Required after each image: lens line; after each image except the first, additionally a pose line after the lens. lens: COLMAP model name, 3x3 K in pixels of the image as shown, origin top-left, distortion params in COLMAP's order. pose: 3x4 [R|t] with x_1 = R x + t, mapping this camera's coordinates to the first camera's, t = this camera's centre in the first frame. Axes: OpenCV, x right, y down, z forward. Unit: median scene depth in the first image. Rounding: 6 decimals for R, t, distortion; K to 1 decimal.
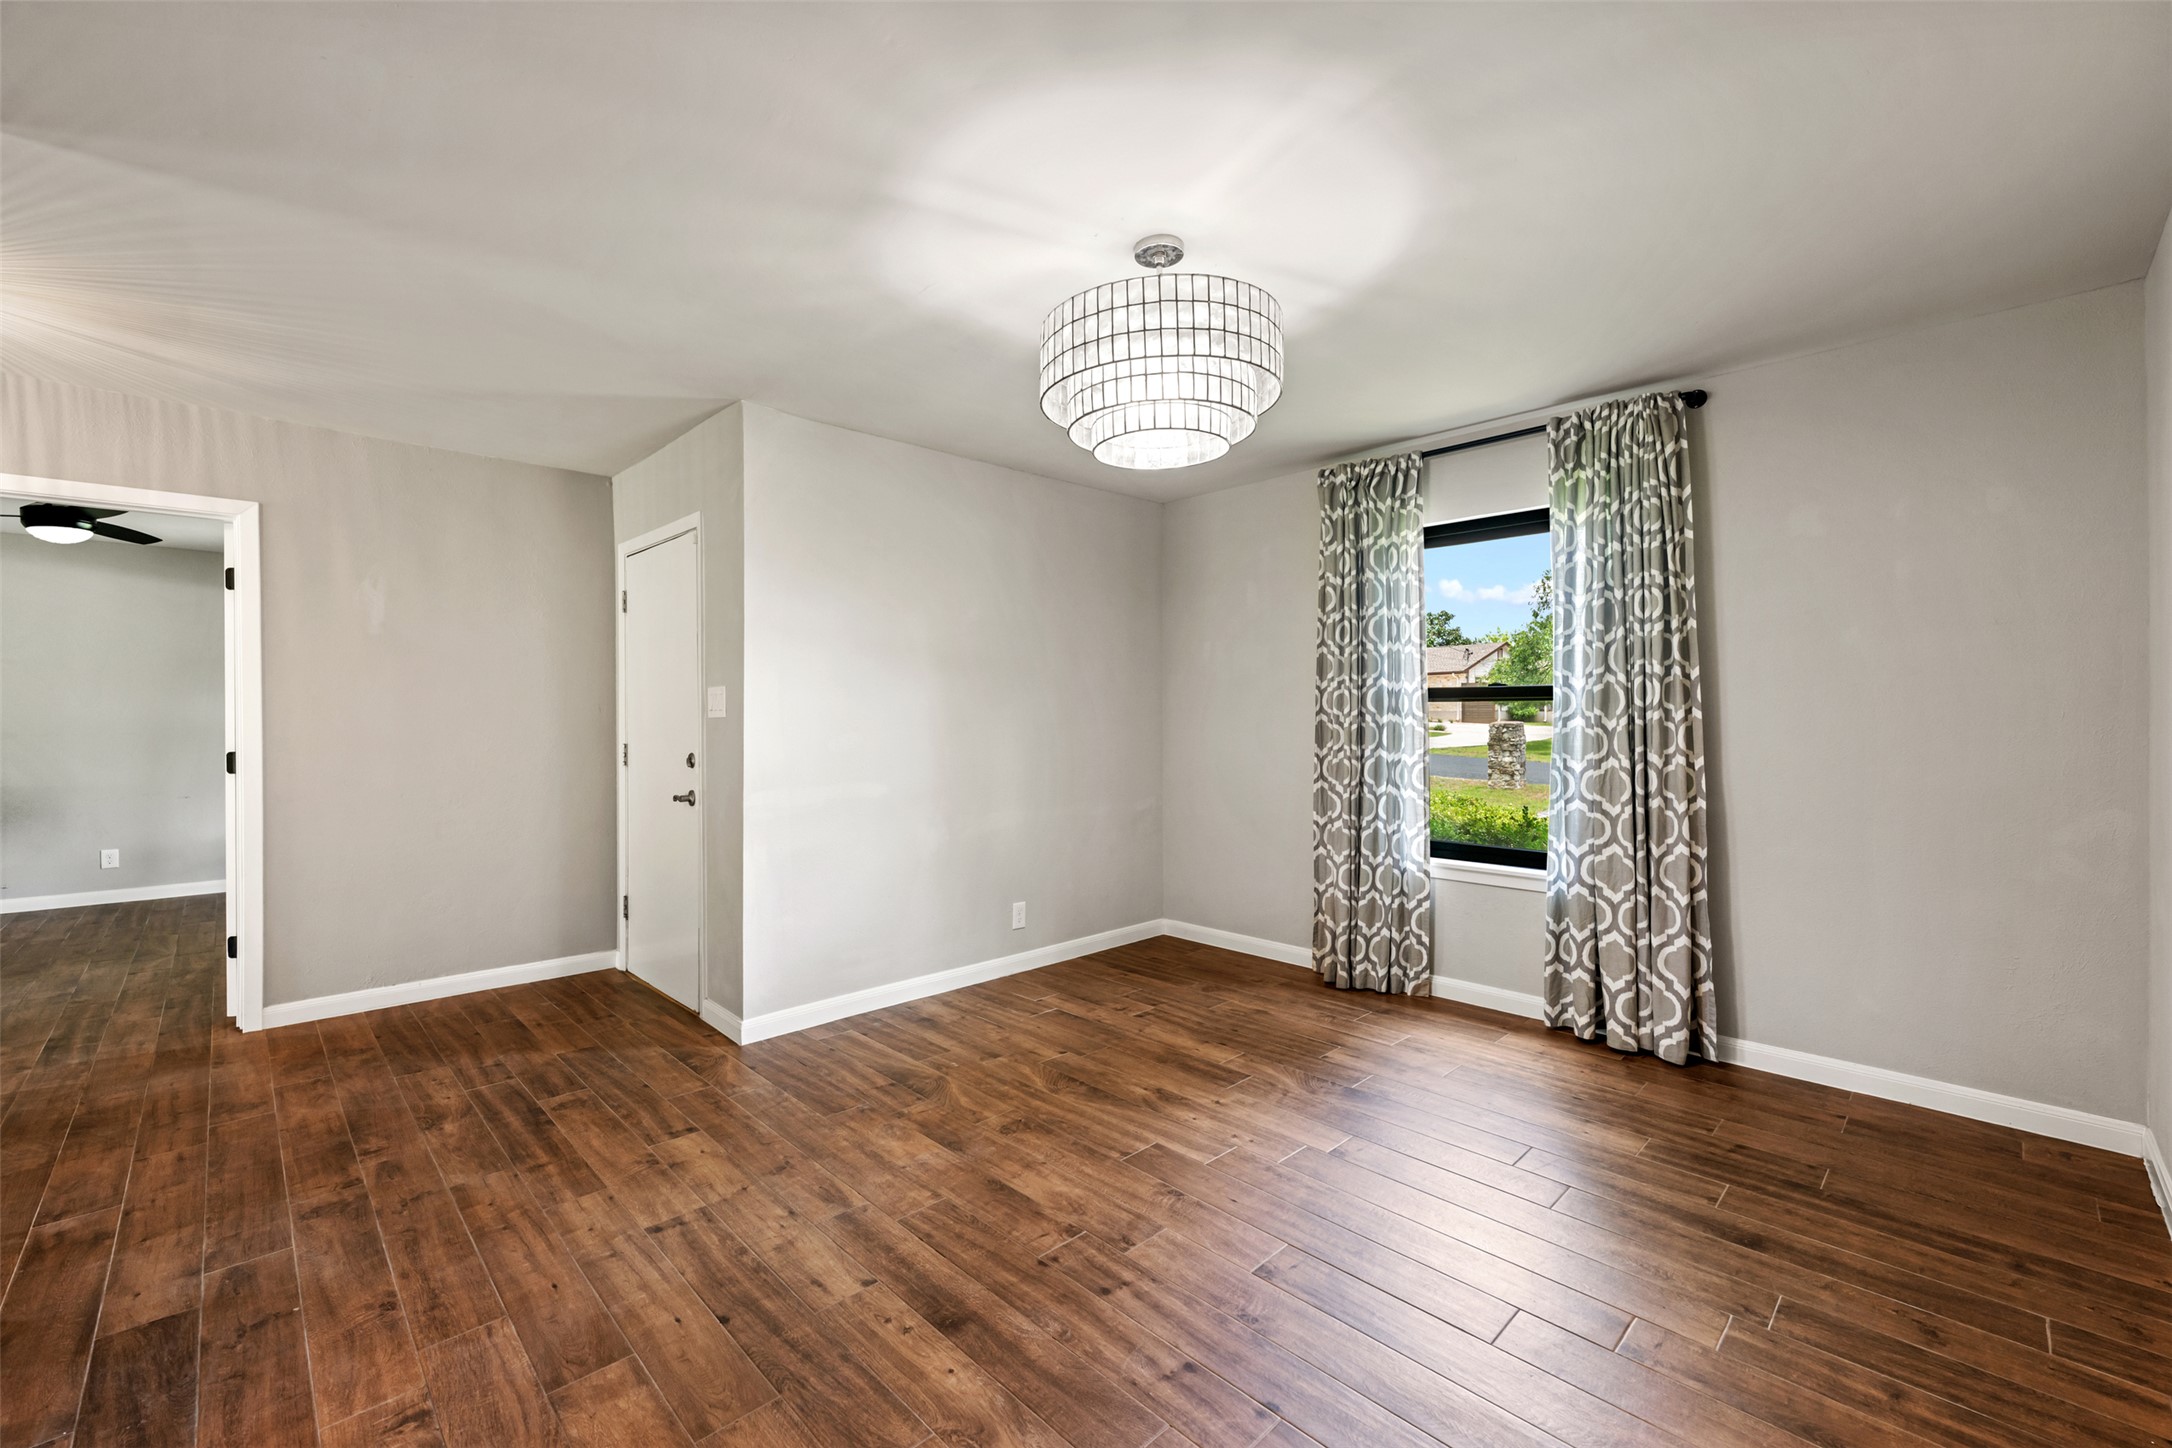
lens RADIAL K [[890.2, 0, 1085.0], [0, 890.2, 713.8], [0, 0, 1]] dist [-0.000727, 0.000203]
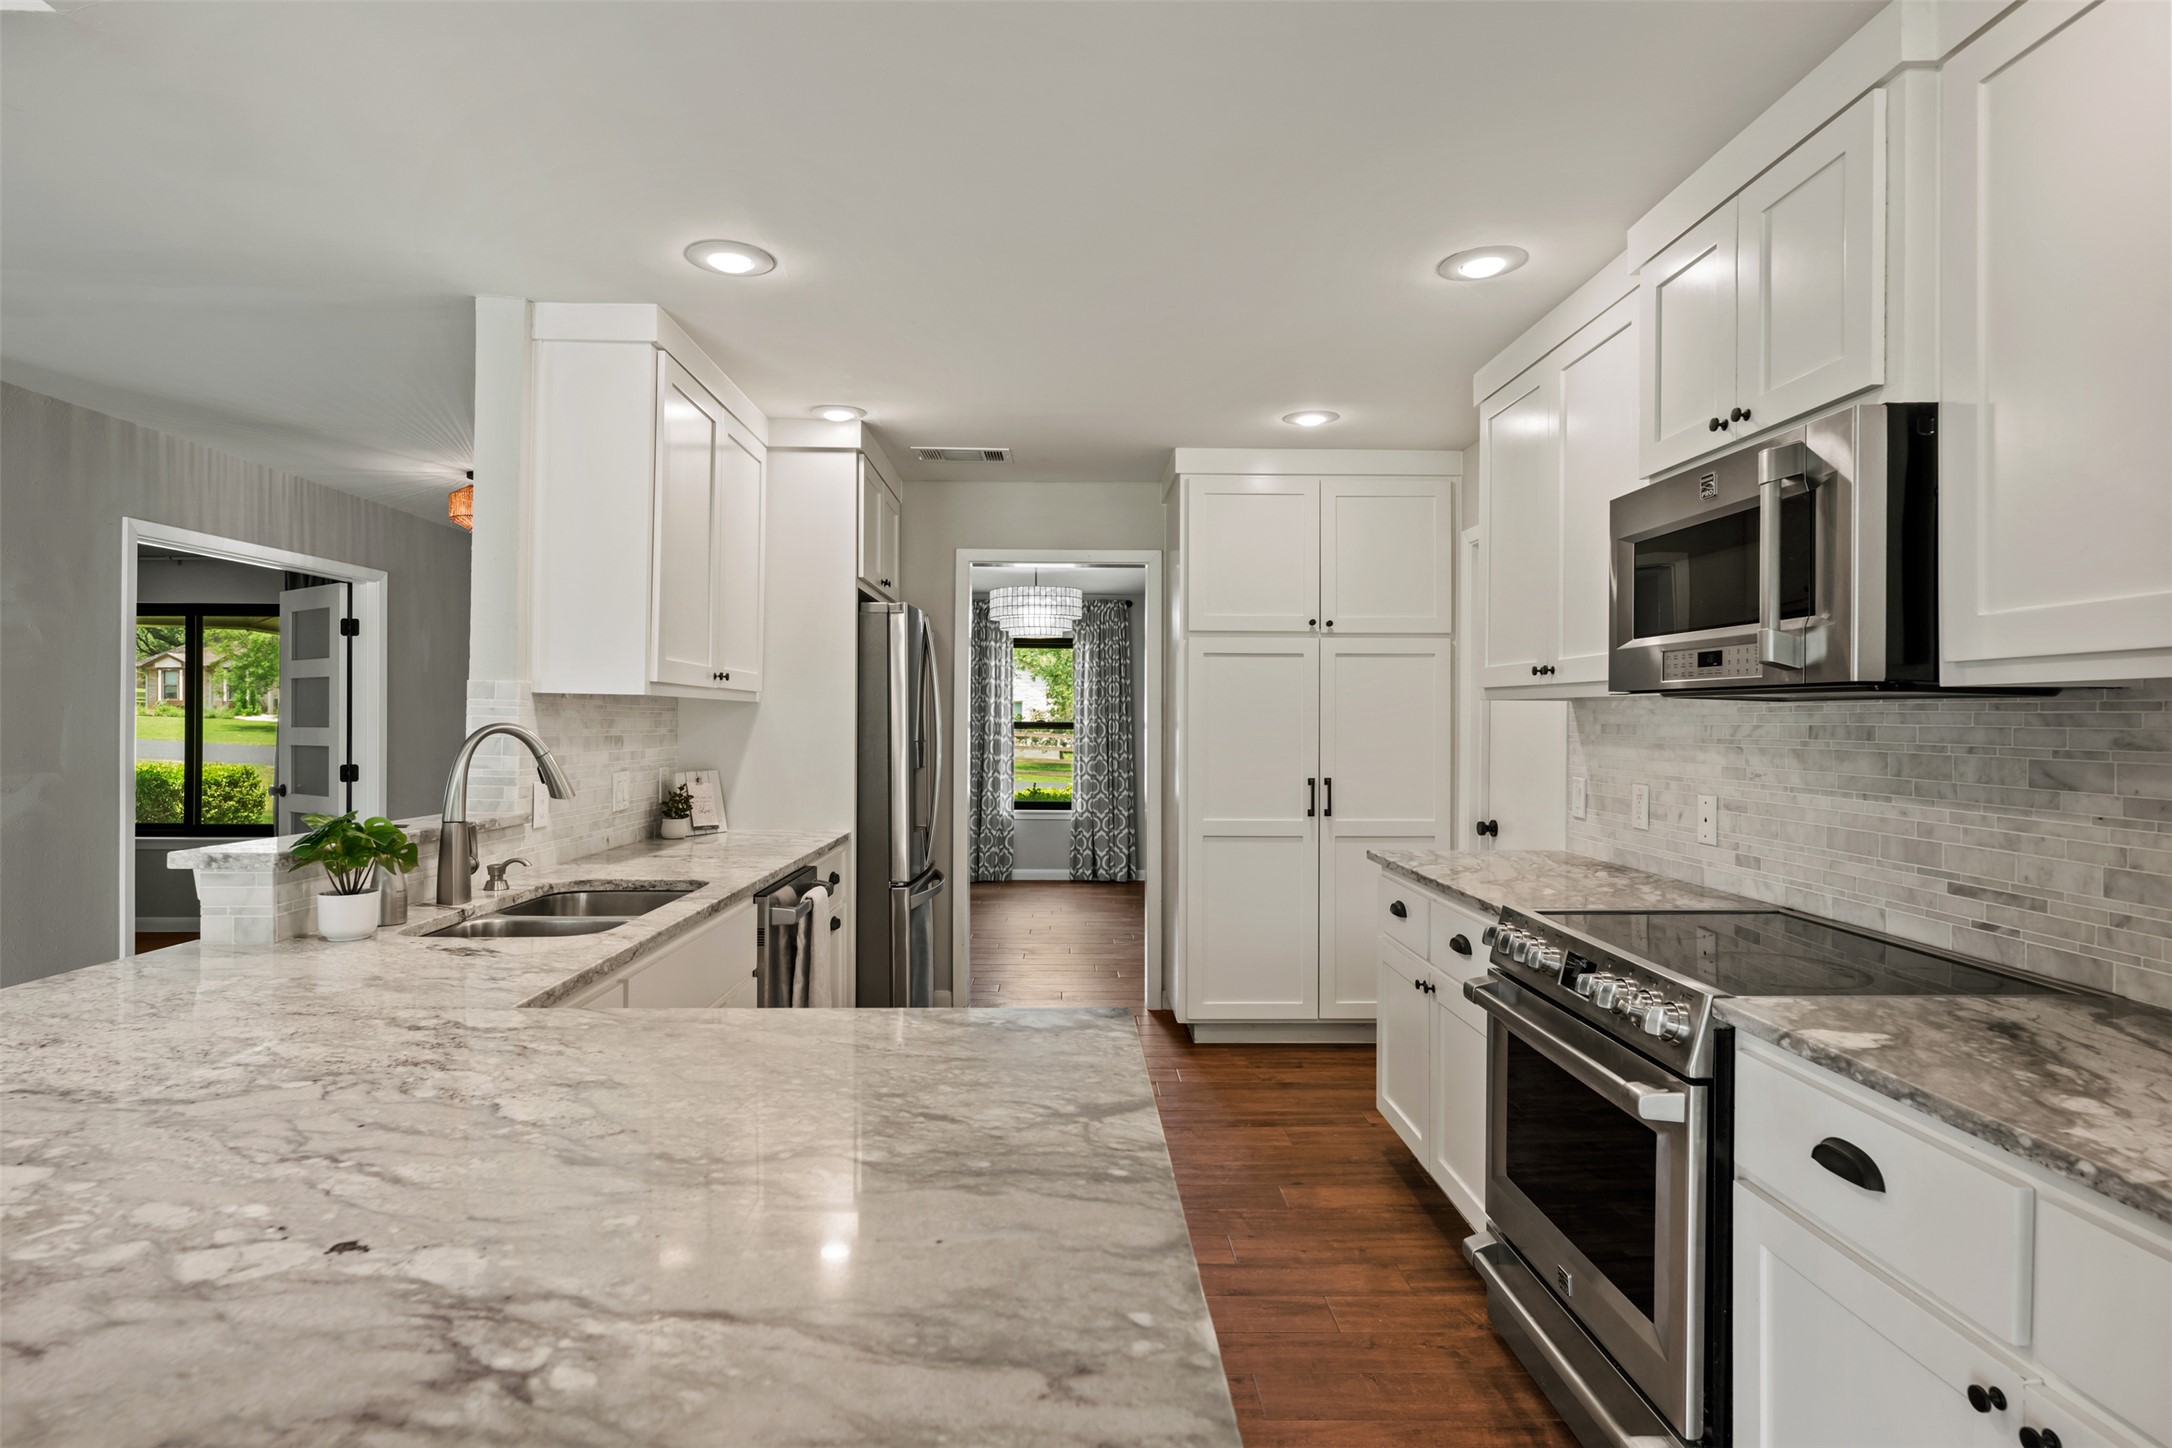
lens RADIAL K [[1097.4, 0, 1083.2], [0, 1097.4, 718.4], [0, 0, 1]] dist [-0.001664, 0.000795]
pose [[0.683508, 0.012602, 0.729834, -1.487548], [-0.010933, 0.999916, -0.007027, -0.025463], [-0.729861, -0.003176, 0.683589, -0.890840]]
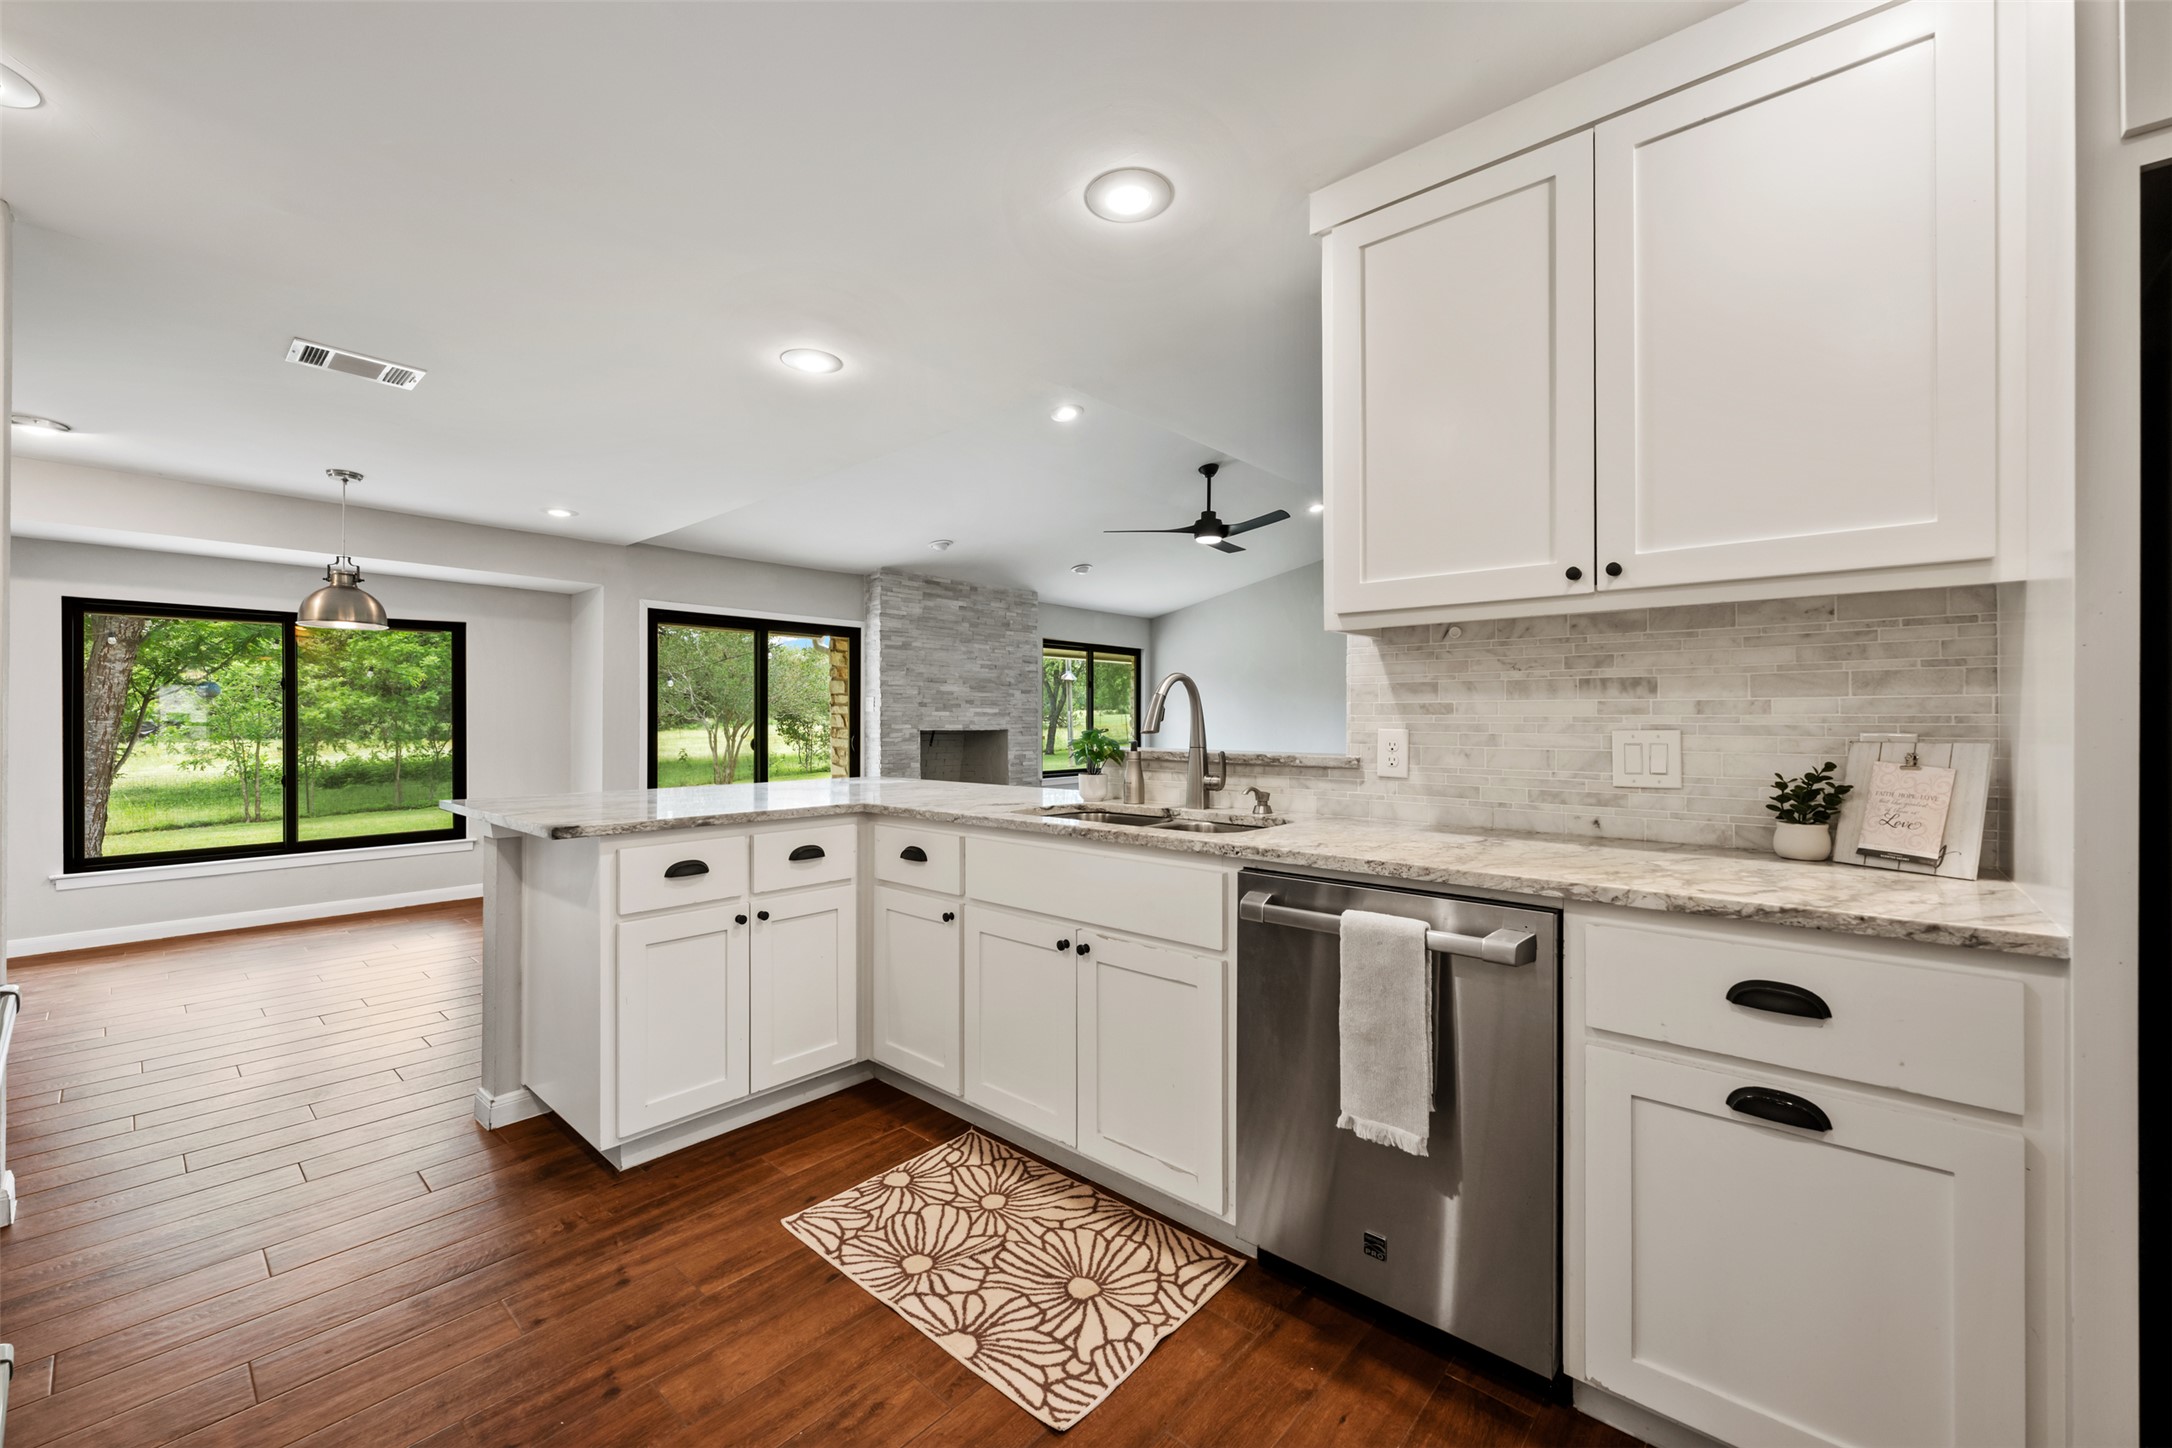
lens RADIAL K [[861.2, 0, 1087.5], [0, 861.2, 718.3], [0, 0, 1]] dist [-0.001663, -0.000284]
pose [[0.075140, 0.003717, -0.997166, -0.486142], [0.000153, 0.999993, 0.003739, 0.013281], [0.997173, -0.000433, 0.075138, -0.248685]]
